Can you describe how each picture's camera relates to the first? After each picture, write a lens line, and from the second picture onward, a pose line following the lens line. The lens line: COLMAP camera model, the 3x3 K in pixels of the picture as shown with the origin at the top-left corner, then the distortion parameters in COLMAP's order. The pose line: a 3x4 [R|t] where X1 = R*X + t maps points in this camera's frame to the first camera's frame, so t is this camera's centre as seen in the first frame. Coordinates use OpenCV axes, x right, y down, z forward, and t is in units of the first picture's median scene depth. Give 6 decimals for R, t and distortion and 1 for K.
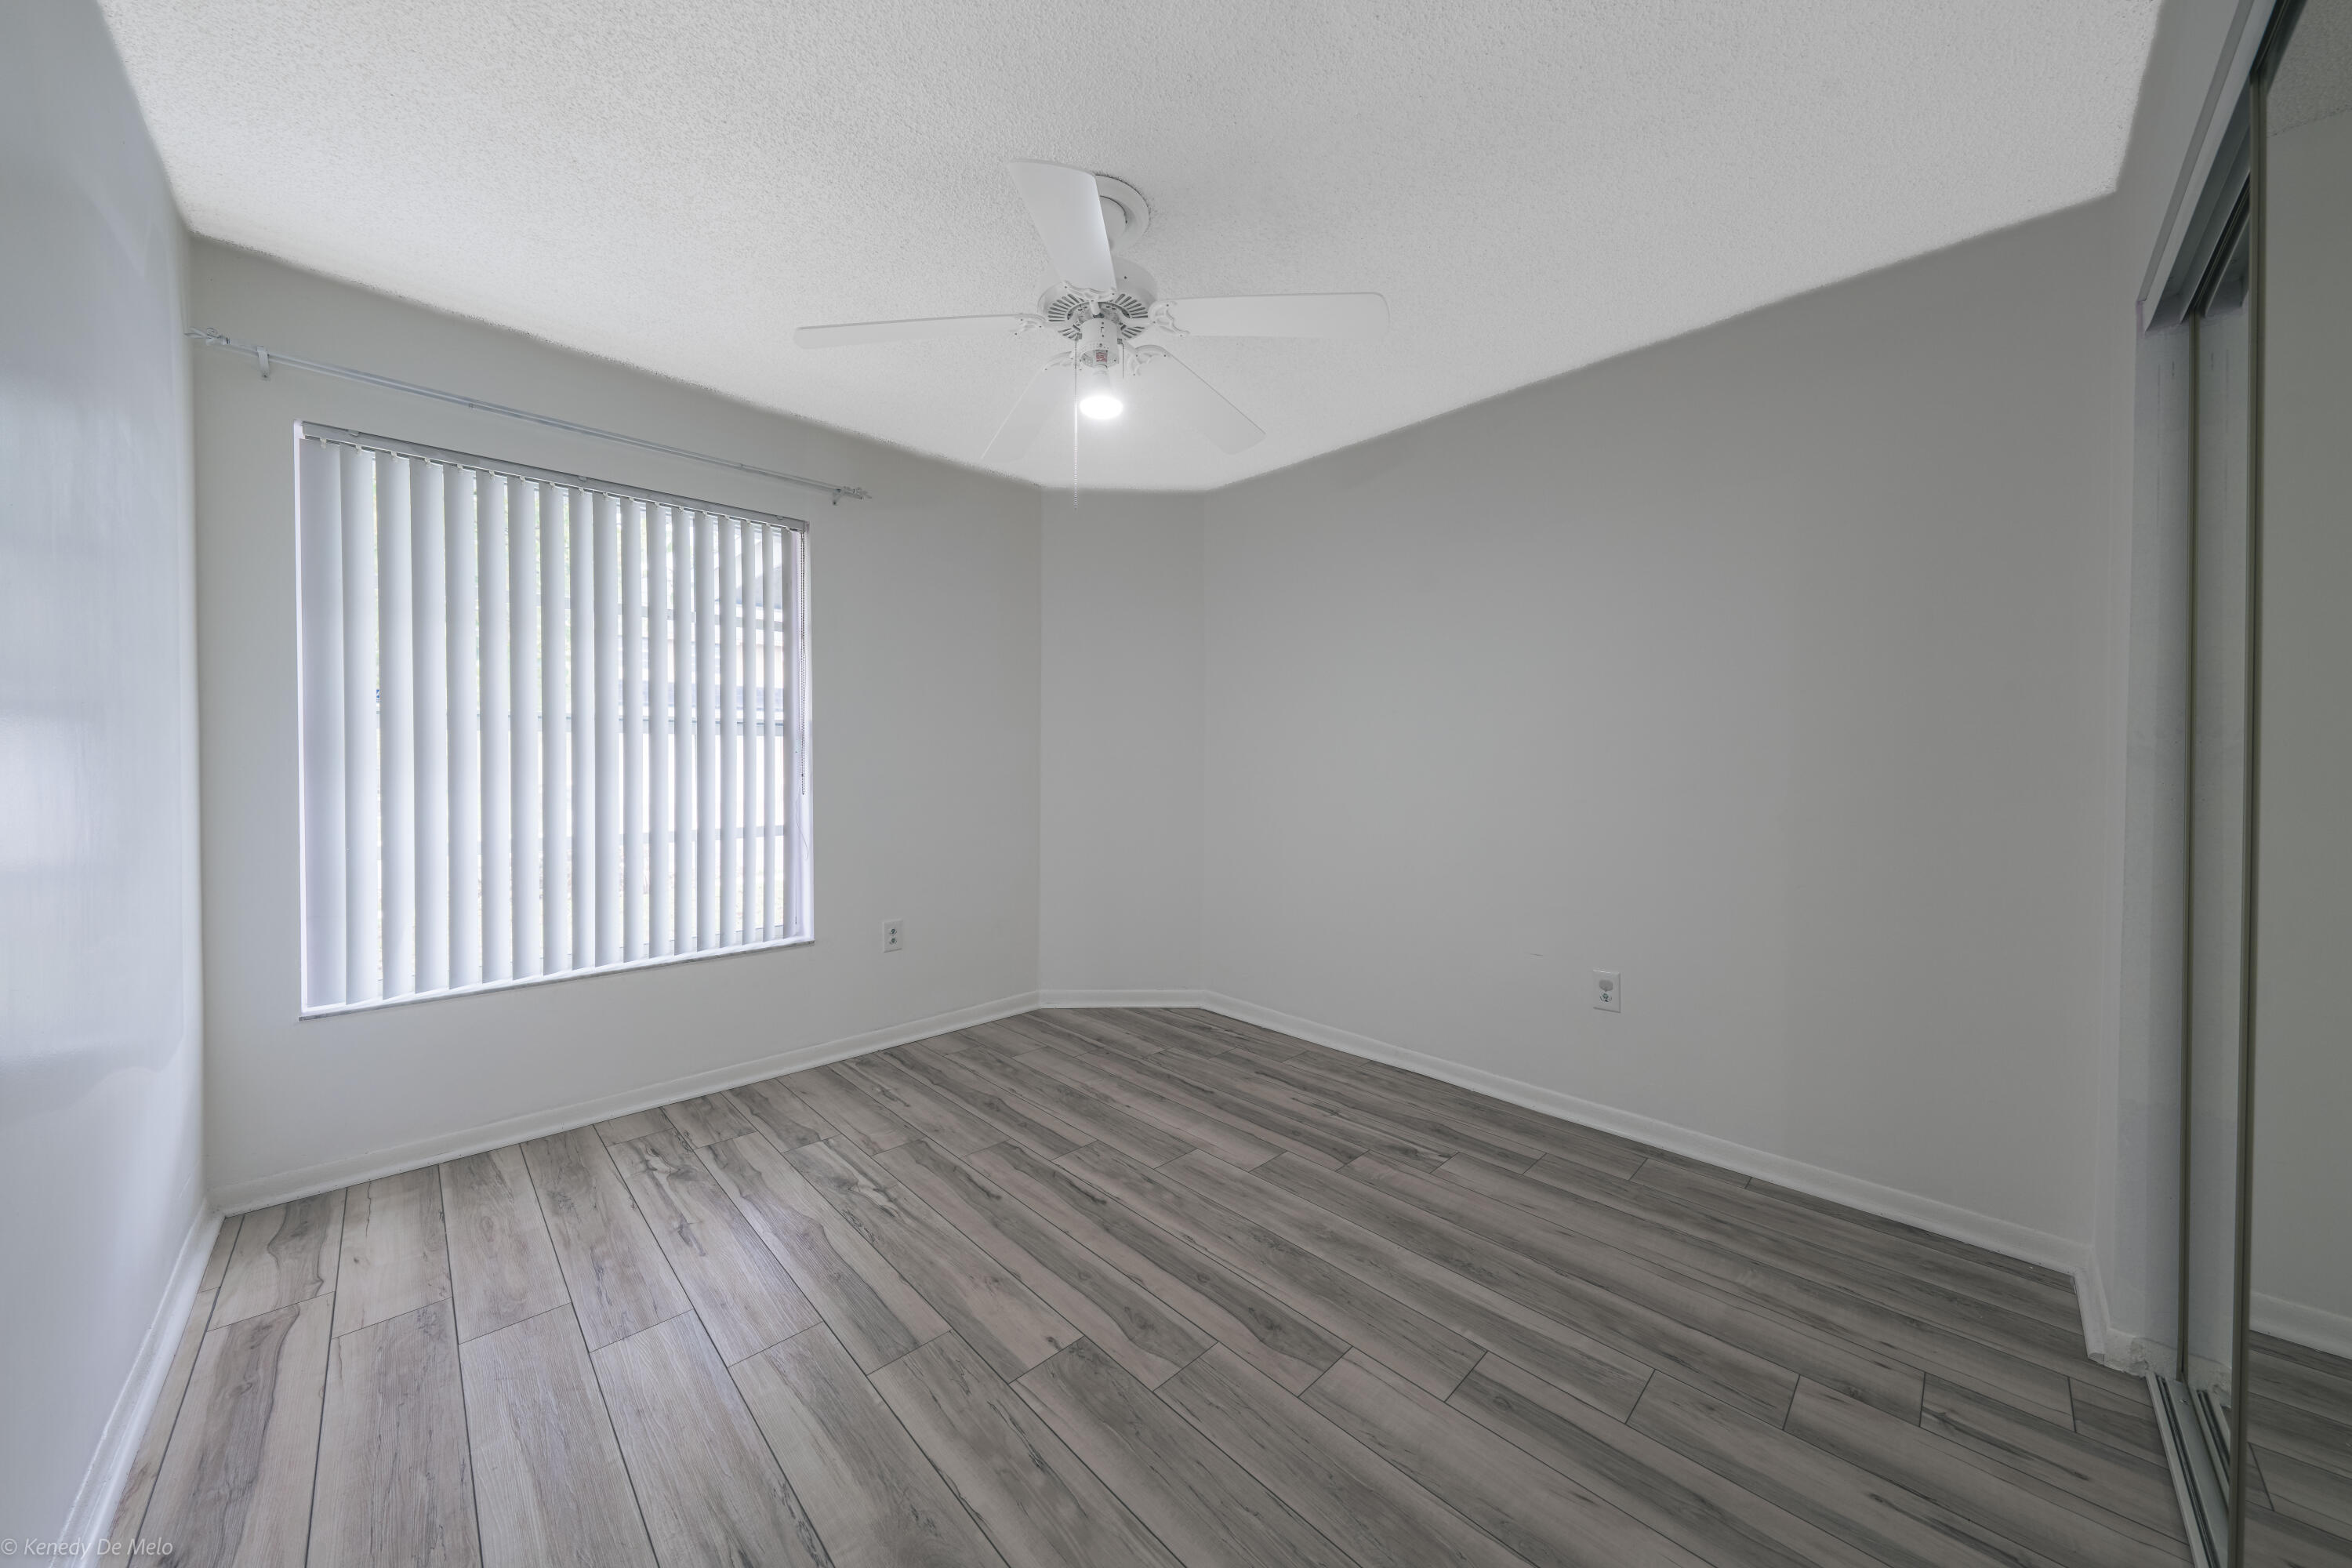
lens RADIAL K [[798.5, 0, 1178.9], [0, 798.5, 775.3], [0, 0, 1]] dist [-0.001901, -0.000293]
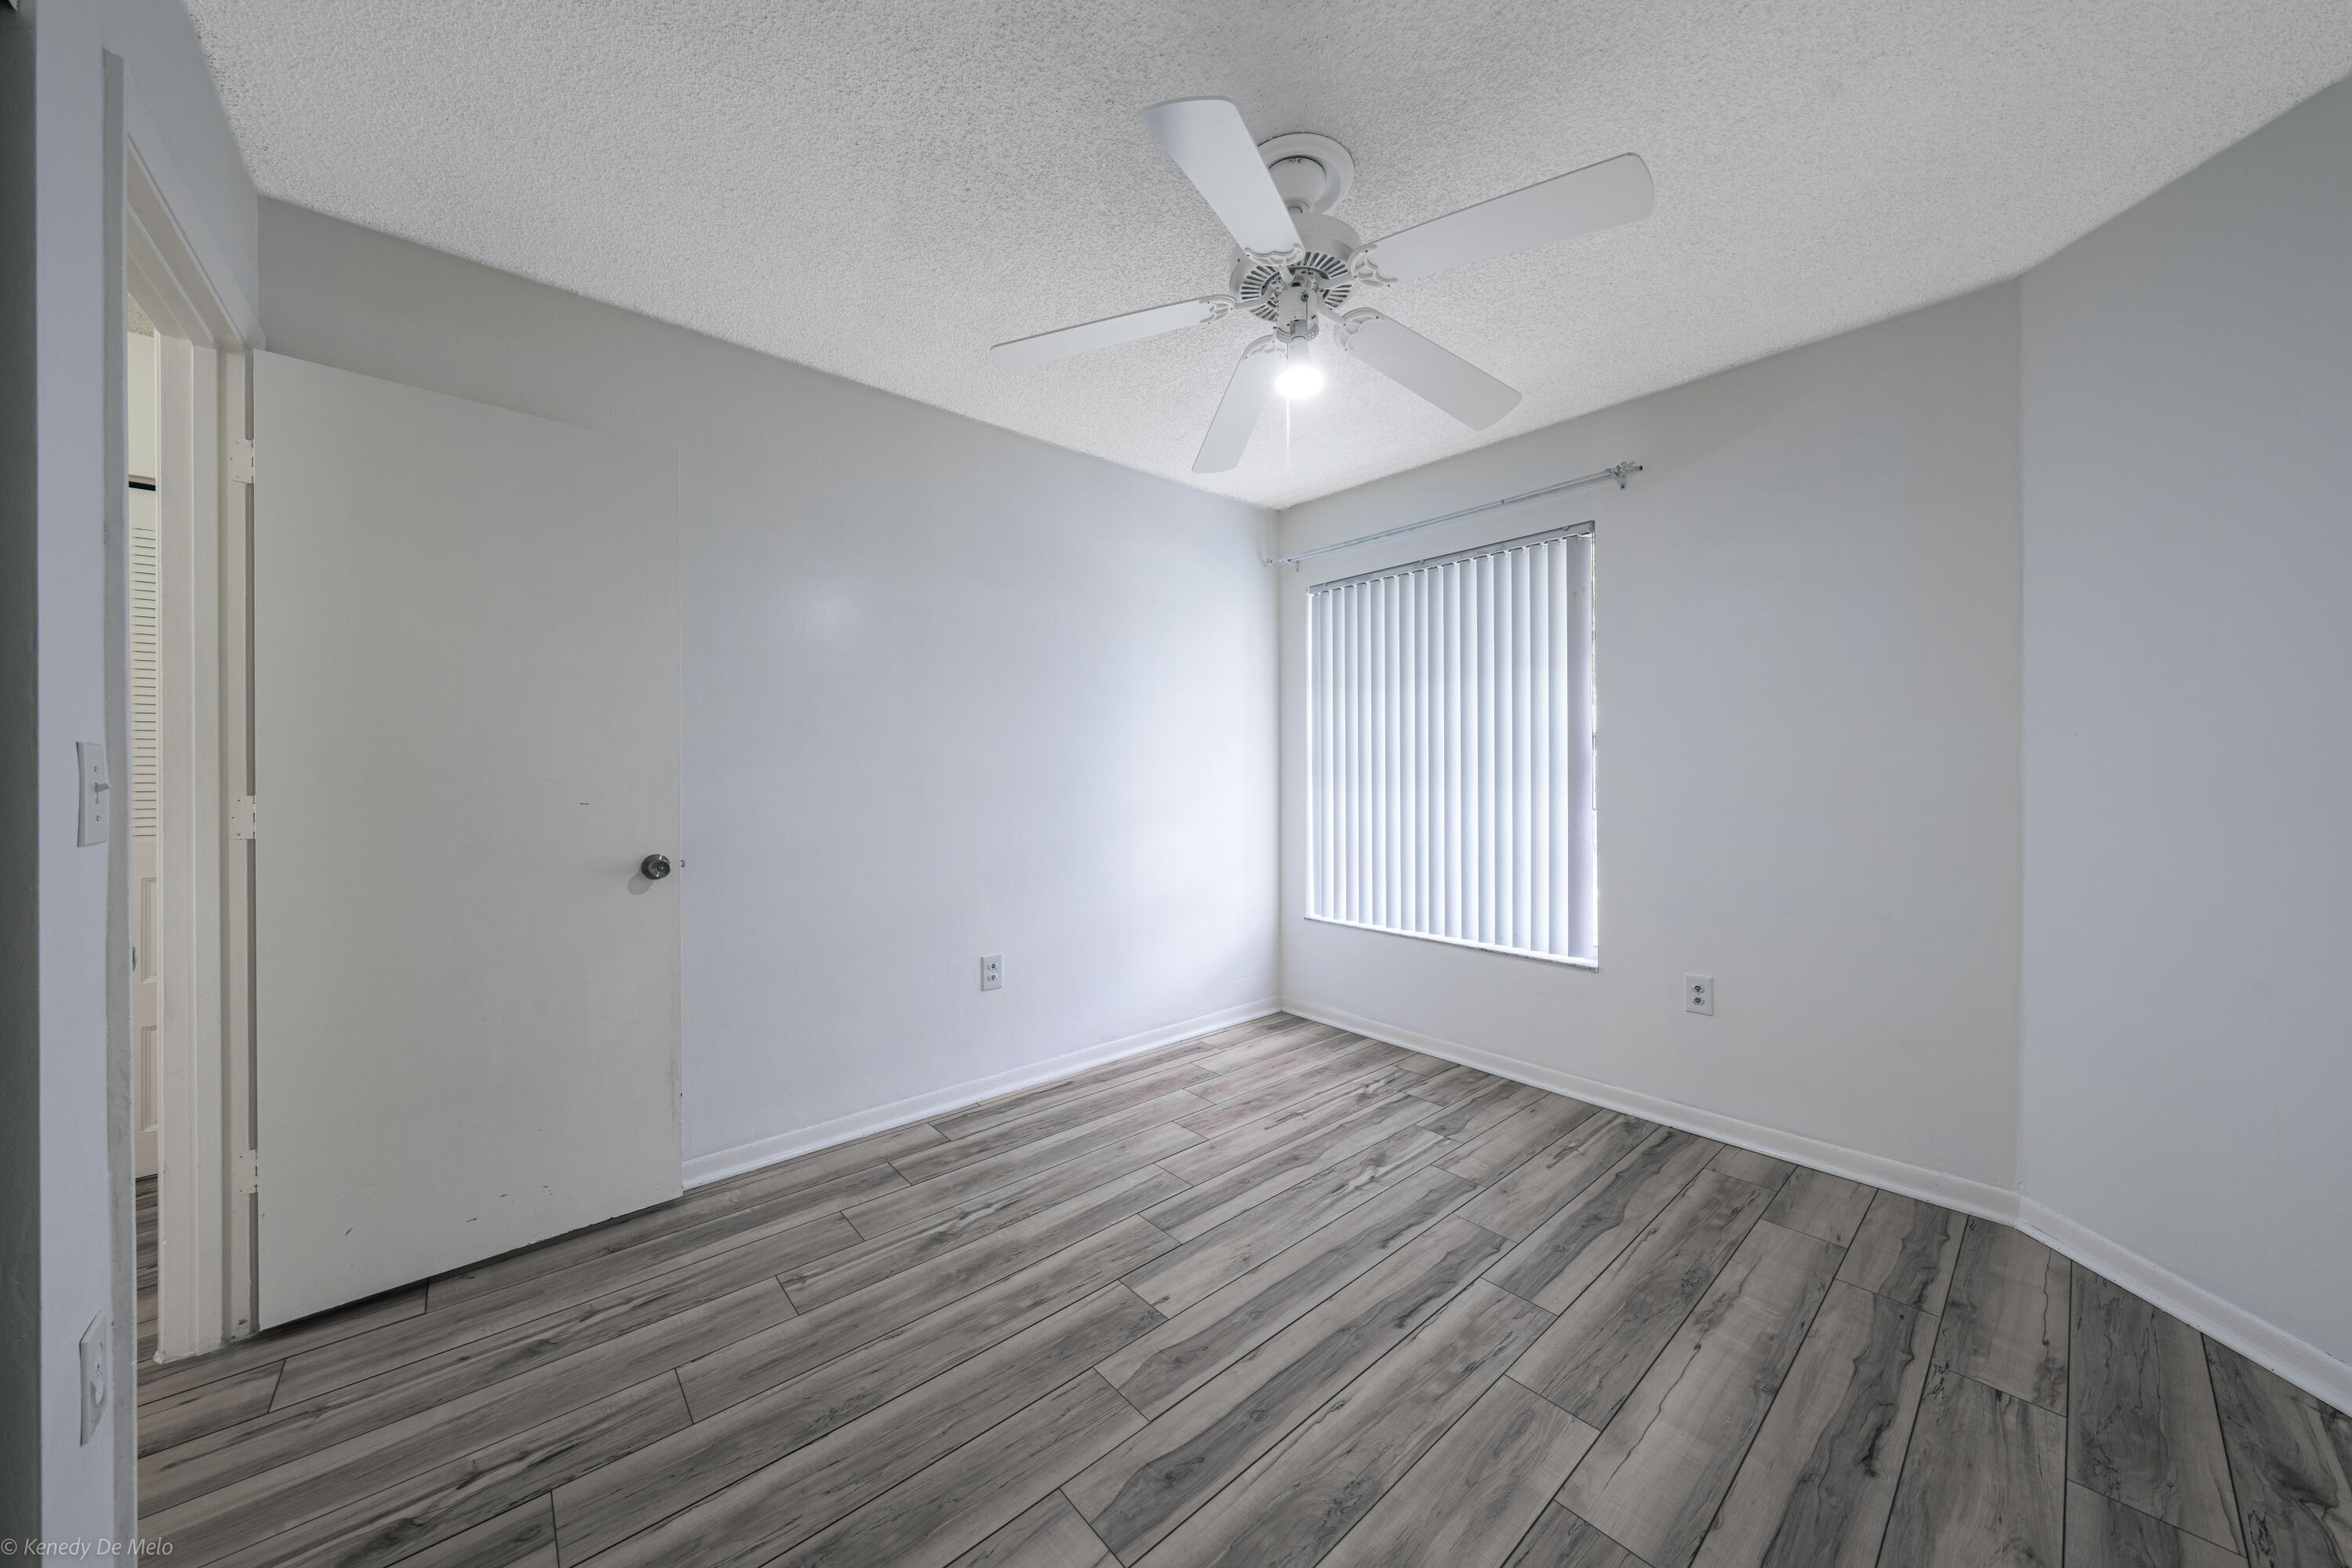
lens RADIAL K [[798.5, 0, 1178.9], [0, 798.5, 775.3], [0, 0, 1]] dist [-0.001901, -0.000293]
pose [[-0.058858, 0.000135, -0.998266, 0.648023], [-0.015706, 0.999876, 0.001061, -0.013285], [0.998143, 0.015741, -0.058849, 0.737075]]
